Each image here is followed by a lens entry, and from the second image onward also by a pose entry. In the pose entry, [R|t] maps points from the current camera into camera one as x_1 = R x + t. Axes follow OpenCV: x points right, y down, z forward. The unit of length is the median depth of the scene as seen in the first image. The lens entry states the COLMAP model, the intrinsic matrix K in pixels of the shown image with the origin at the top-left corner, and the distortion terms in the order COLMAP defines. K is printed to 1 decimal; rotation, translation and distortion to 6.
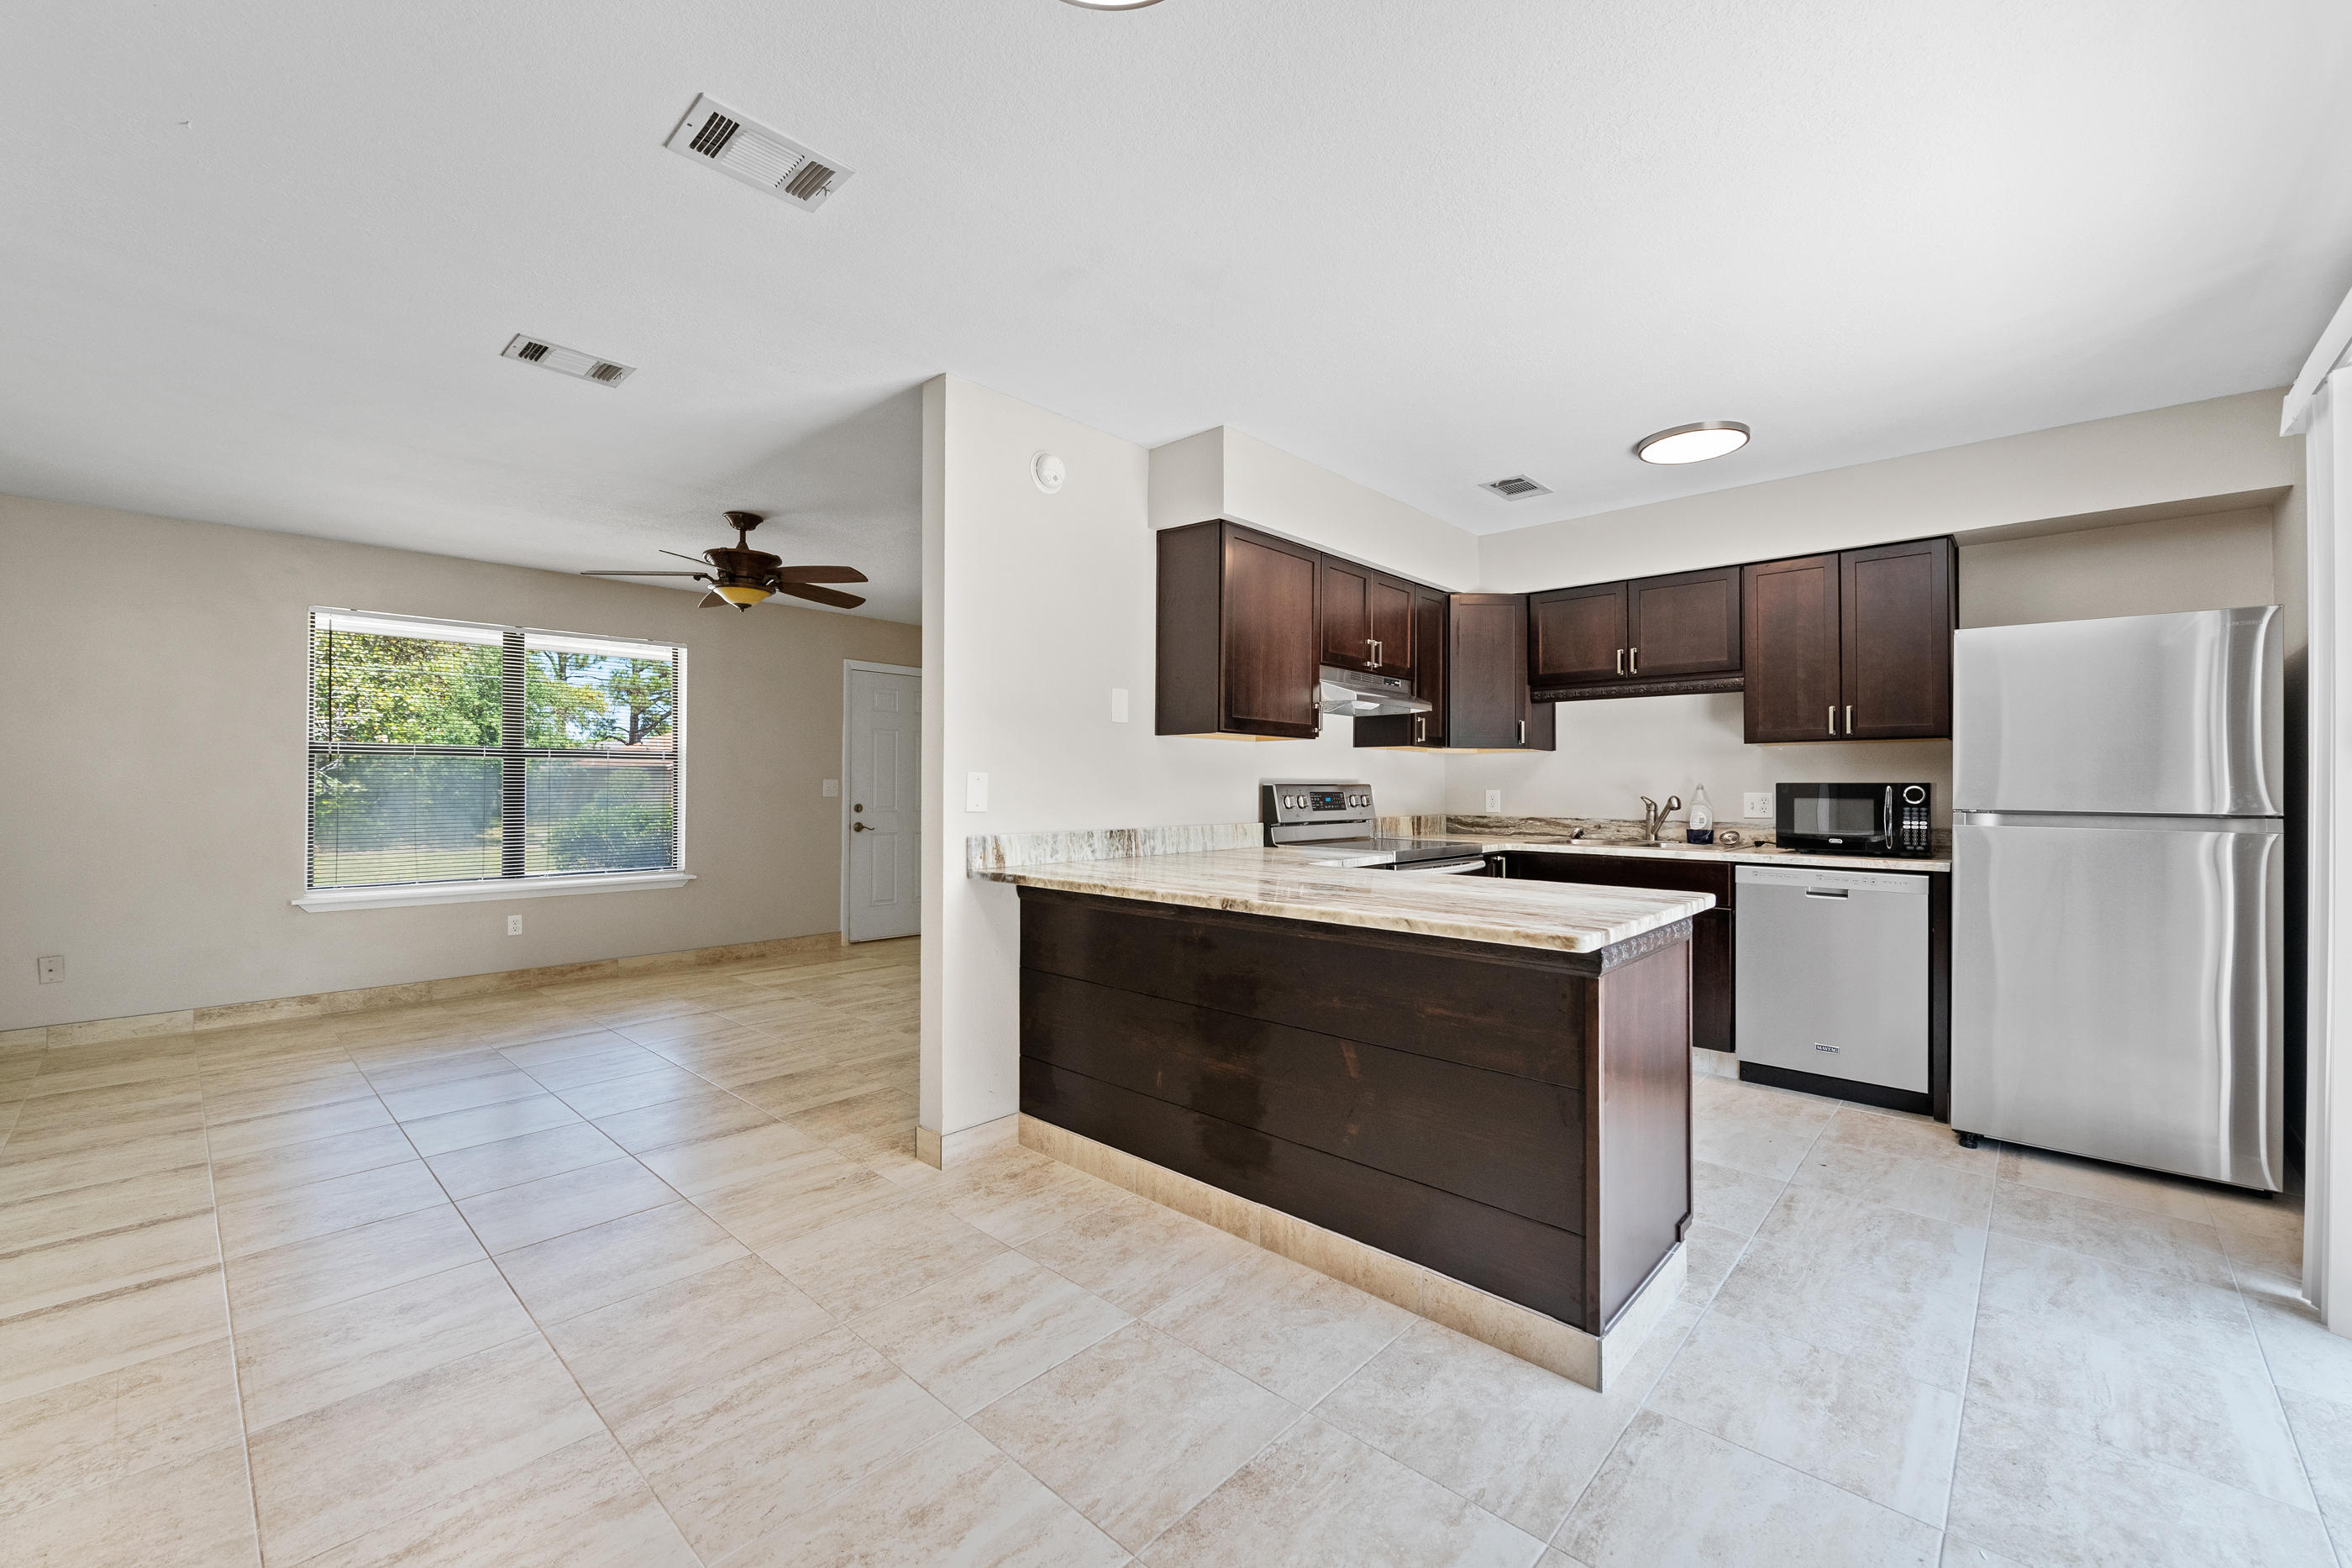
lens RADIAL K [[942.8, 0, 1176.0], [0, 942.8, 784.0], [0, 0, 1]] dist [0.009590, -0.005926]
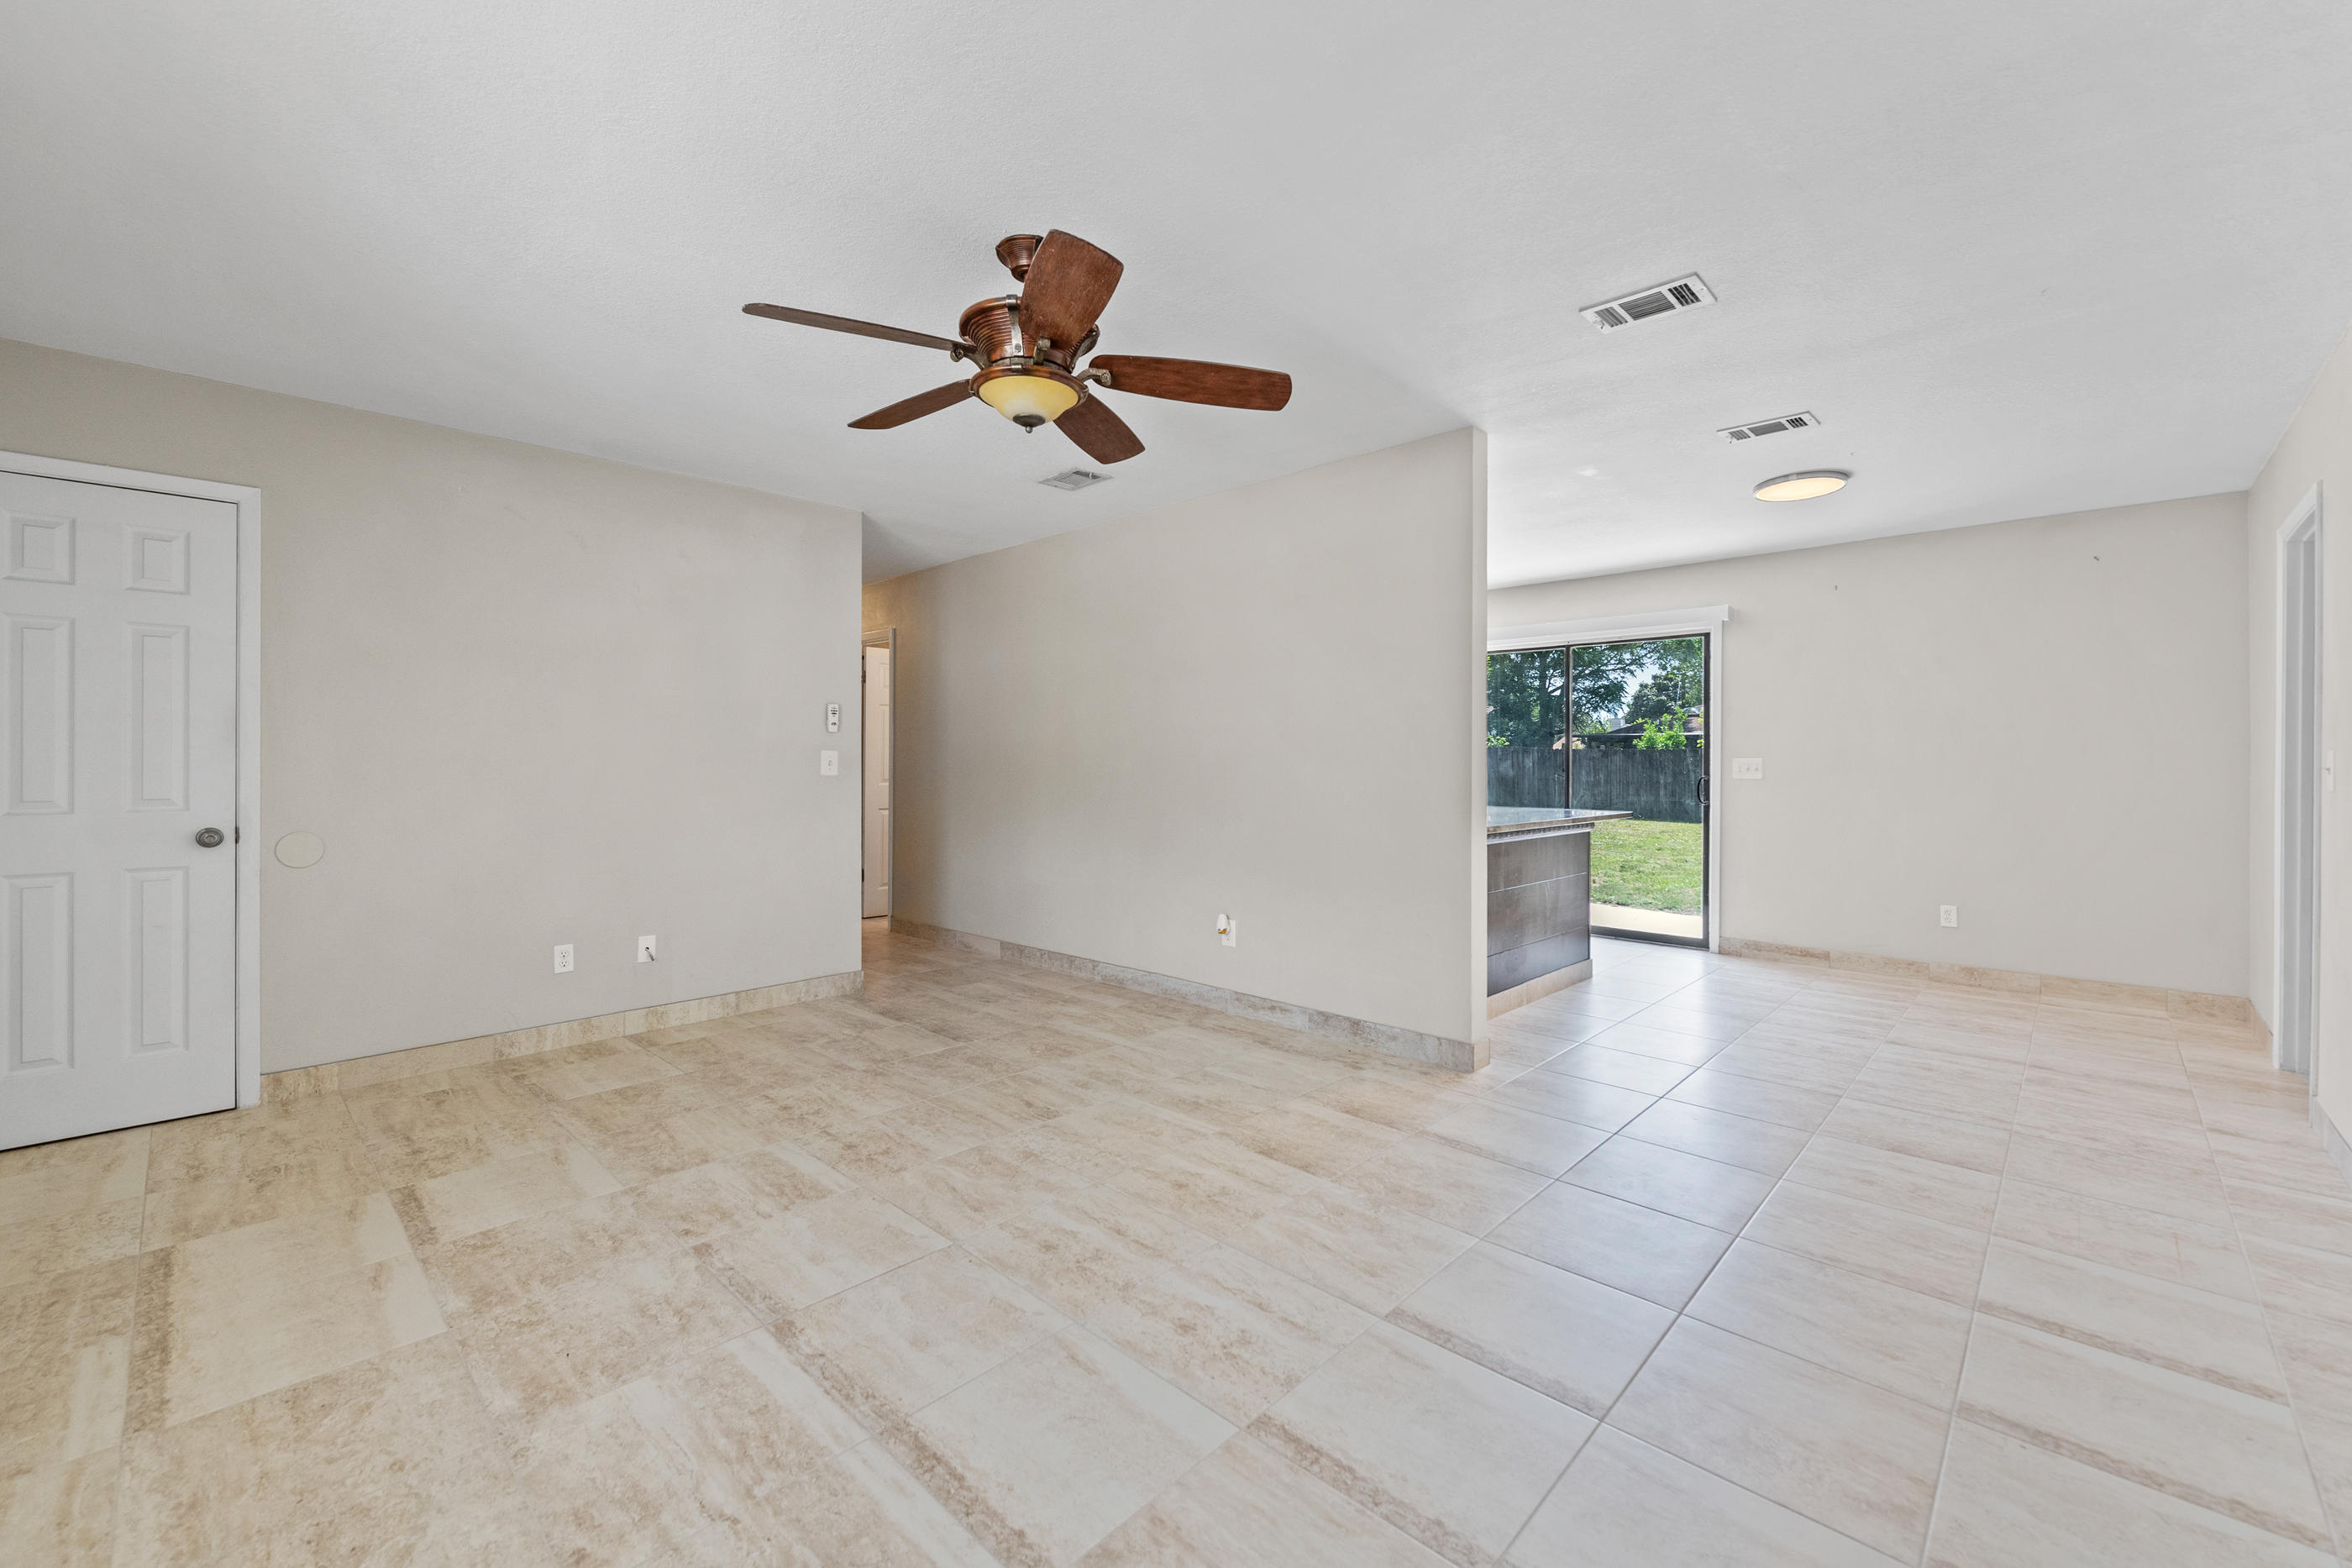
lens RADIAL K [[951.1, 0, 1194.5], [0, 951.1, 770.7], [0, 0, 1]] dist [0.003286, -0.003446]
pose [[0.003328, -0.012658, 0.999914, -1.498892], [-0.005716, 0.999903, 0.012677, -0.000882], [-0.999978, -0.005757, 0.003255, 1.369625]]
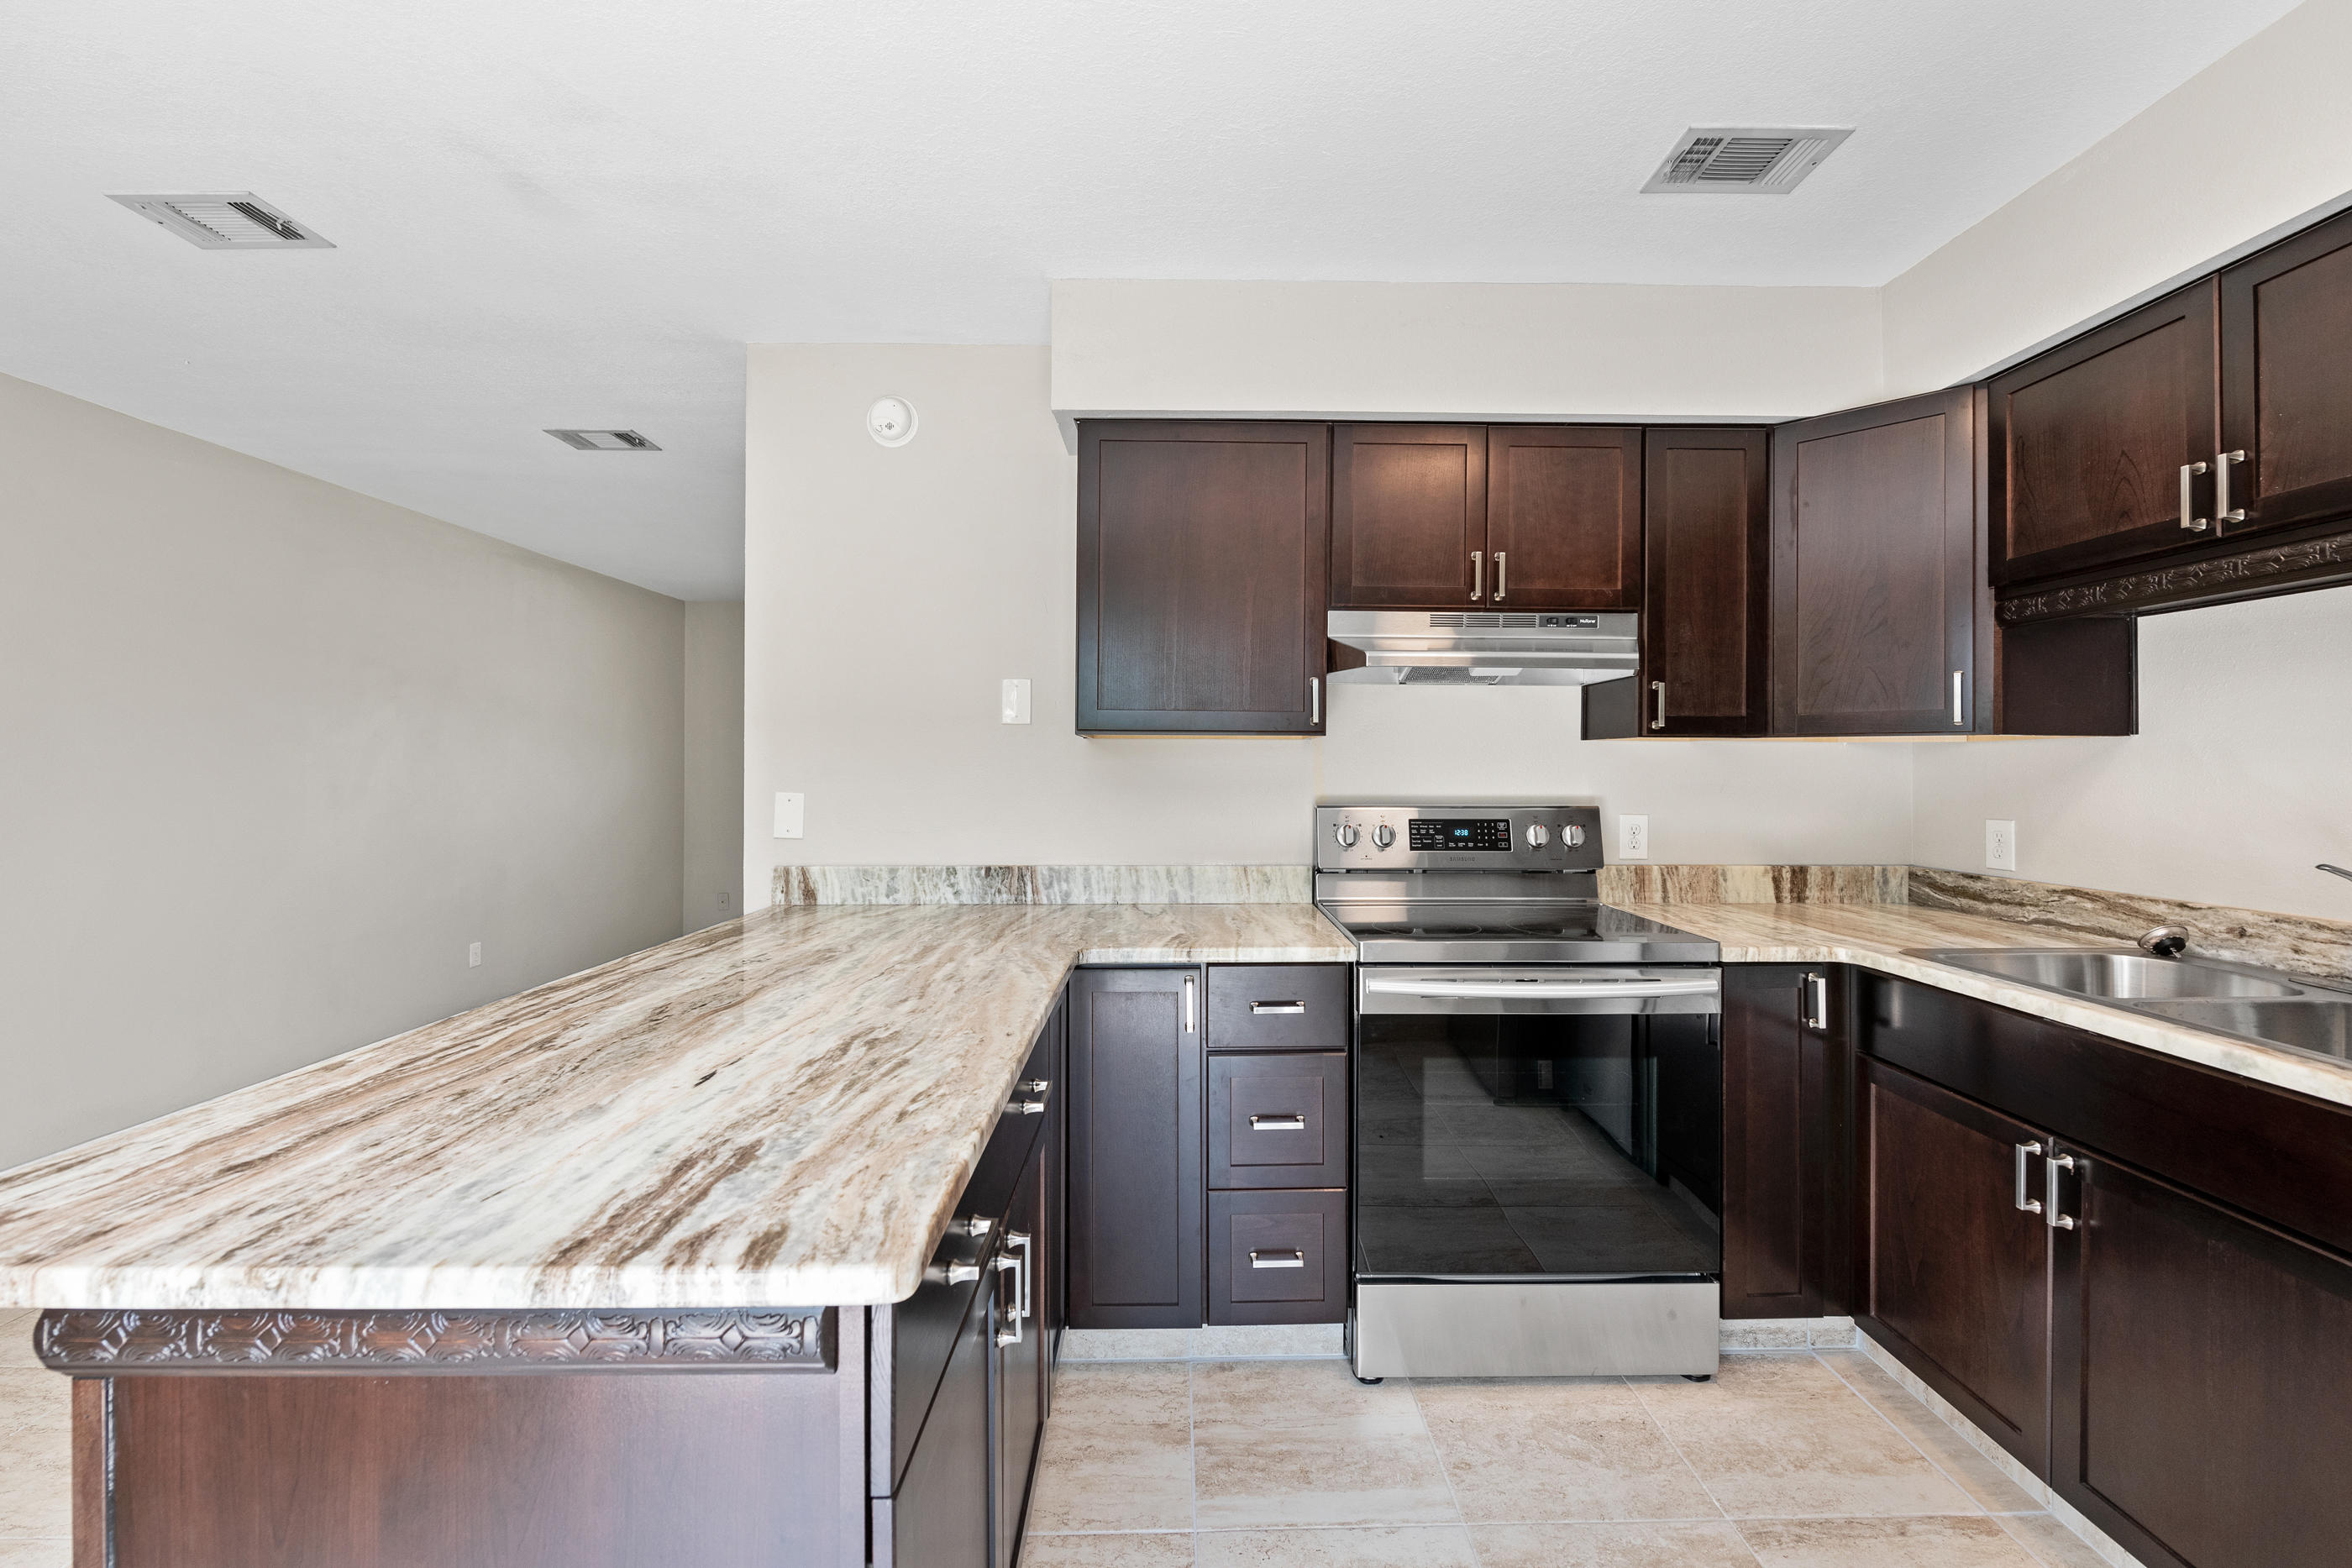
lens RADIAL K [[968.6, 0, 1184.4], [0, 968.6, 770.2], [0, 0, 1]] dist [0.010478, -0.008061]
pose [[0.691897, -0.001024, -0.721995, 0.579256], [0.001792, 0.999998, 0.000299, -0.027508], [0.721994, -0.001501, 0.691898, 0.552316]]
